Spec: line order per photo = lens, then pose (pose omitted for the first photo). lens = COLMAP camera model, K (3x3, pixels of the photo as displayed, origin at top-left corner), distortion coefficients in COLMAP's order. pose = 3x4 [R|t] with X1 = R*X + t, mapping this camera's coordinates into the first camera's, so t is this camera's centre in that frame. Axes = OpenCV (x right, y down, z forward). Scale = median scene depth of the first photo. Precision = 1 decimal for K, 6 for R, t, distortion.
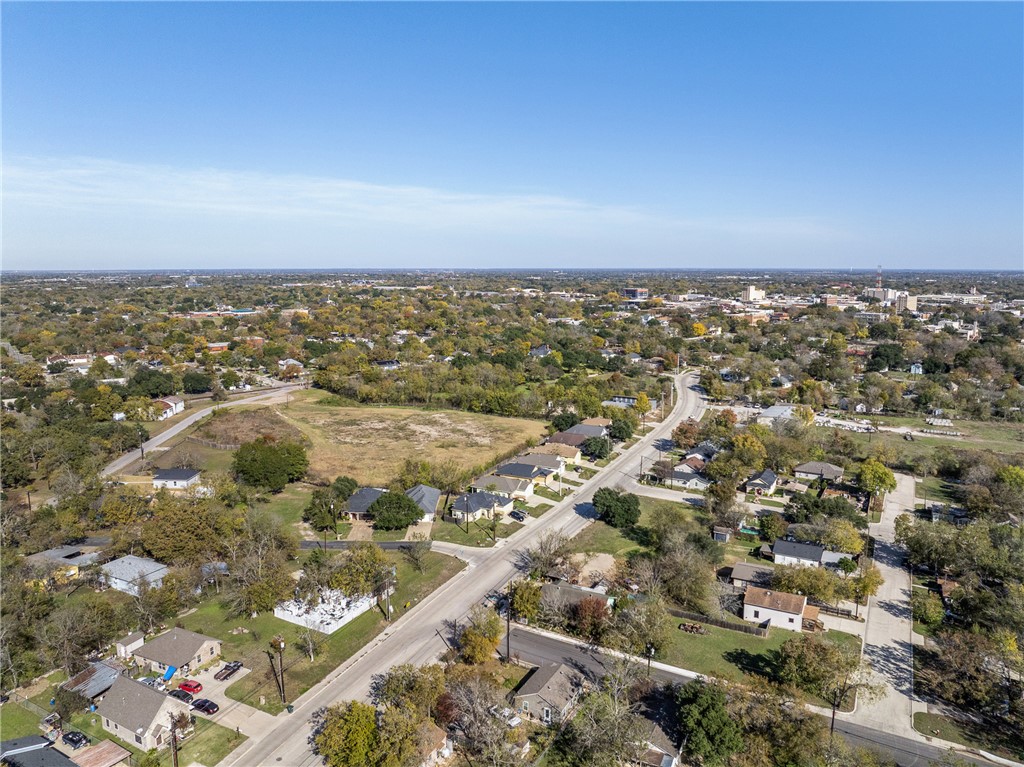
lens RADIAL K [[722.6, 0, 513.4], [0, 722.6, 382.1], [0, 0, 1]] dist [-0.038426, -0.002652]
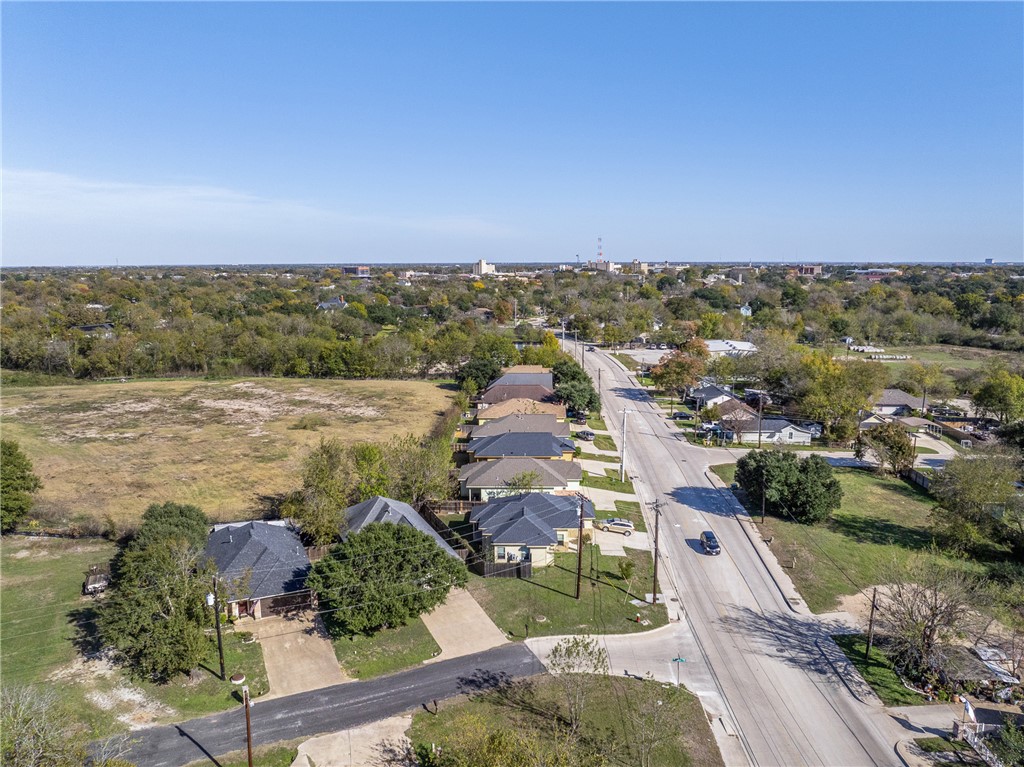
lens RADIAL K [[722.6, 0, 512.0], [0, 722.6, 386.4], [0, 0, 1]] dist [-0.038426, -0.002652]
pose [[0.906750, -0.073729, 0.415173, -0.172887], [0.070347, 0.997247, 0.023459, 0.057466], [-0.415759, 0.007935, 0.909440, 0.454148]]
